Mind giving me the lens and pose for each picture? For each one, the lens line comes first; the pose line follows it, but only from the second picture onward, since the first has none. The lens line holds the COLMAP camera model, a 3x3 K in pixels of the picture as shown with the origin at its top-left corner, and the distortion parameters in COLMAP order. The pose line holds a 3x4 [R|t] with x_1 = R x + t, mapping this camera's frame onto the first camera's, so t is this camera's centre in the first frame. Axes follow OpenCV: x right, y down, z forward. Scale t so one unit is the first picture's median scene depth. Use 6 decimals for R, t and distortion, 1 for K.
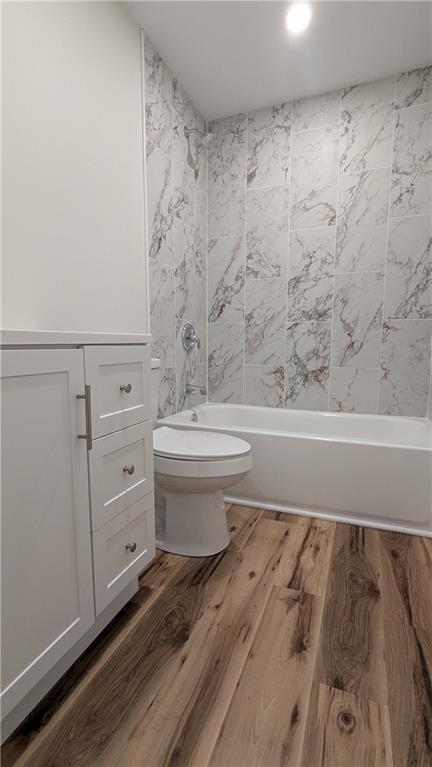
lens RADIAL K [[363.7, 0, 216.4], [0, 363.7, 386.1], [0, 0, 1]] dist [0.001320, -0.000616]
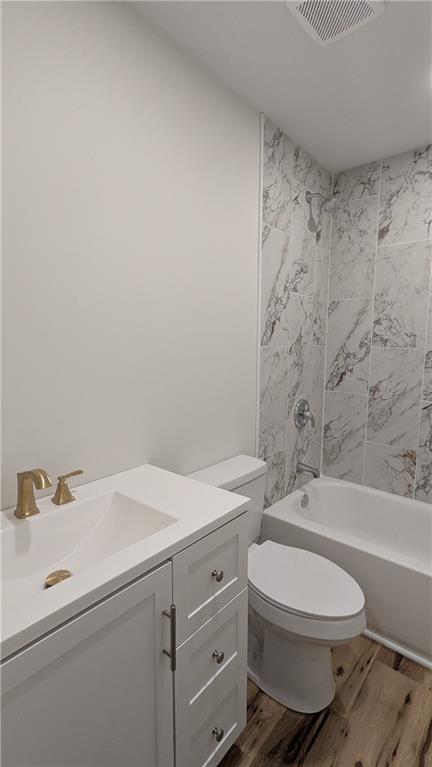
lens RADIAL K [[362.5, 0, 215.8], [0, 362.5, 386.0], [0, 0, 1]] dist [0.000469, 0.001581]
pose [[0.945681, 0.040912, -0.322512, 0.012106], [-0.039090, 0.999162, 0.012127, -0.222560], [0.322738, 0.001139, 0.946488, 0.053681]]
